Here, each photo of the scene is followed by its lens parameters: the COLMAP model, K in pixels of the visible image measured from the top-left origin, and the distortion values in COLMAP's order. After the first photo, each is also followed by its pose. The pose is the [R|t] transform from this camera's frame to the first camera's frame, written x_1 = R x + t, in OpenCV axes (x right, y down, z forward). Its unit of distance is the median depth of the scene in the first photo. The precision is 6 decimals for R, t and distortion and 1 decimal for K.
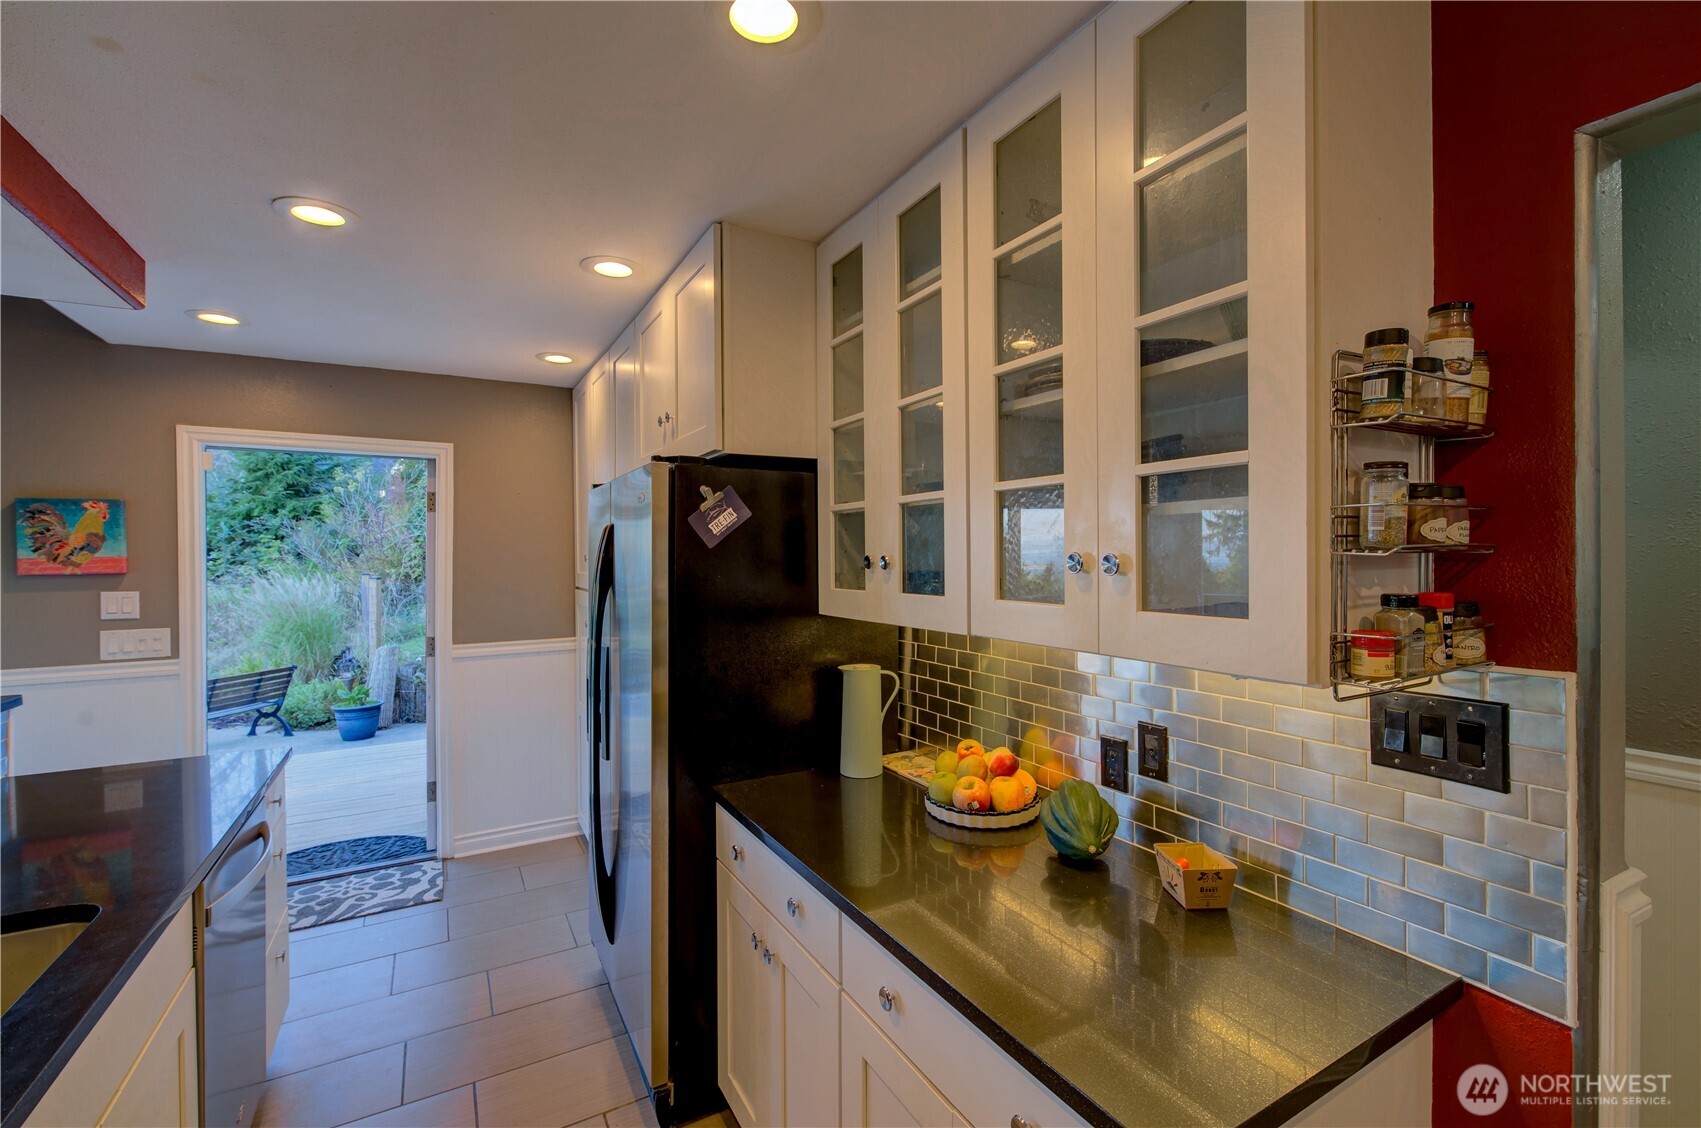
lens RADIAL K [[728.1, 0, 873.9], [0, 728.1, 559.5], [0, 0, 1]] dist [-0.012243, -0.000090]
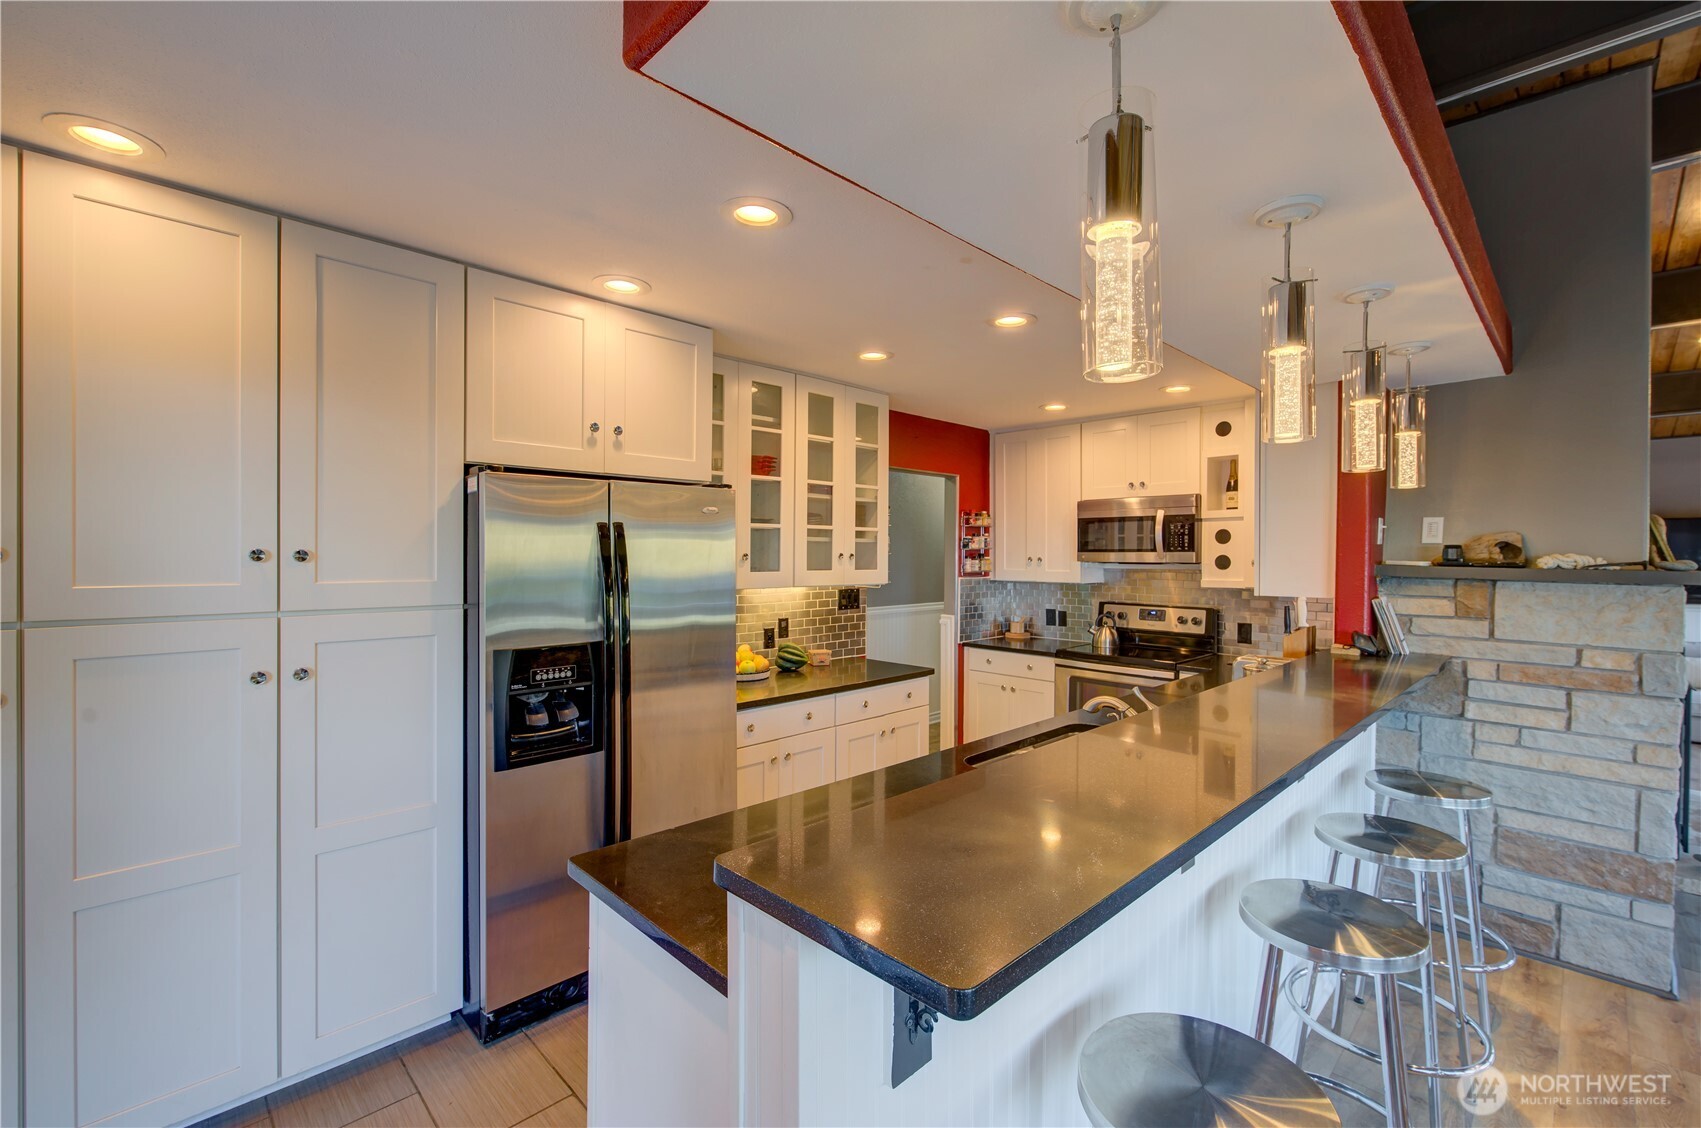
lens RADIAL K [[728.1, 0, 873.9], [0, 728.1, 559.5], [0, 0, 1]] dist [-0.012243, -0.000090]
pose [[-0.261797, -0.005161, 0.965109, -2.224902], [-0.000238, 0.999986, 0.005283, 0.002241], [-0.965123, 0.001154, -0.261795, 1.359759]]
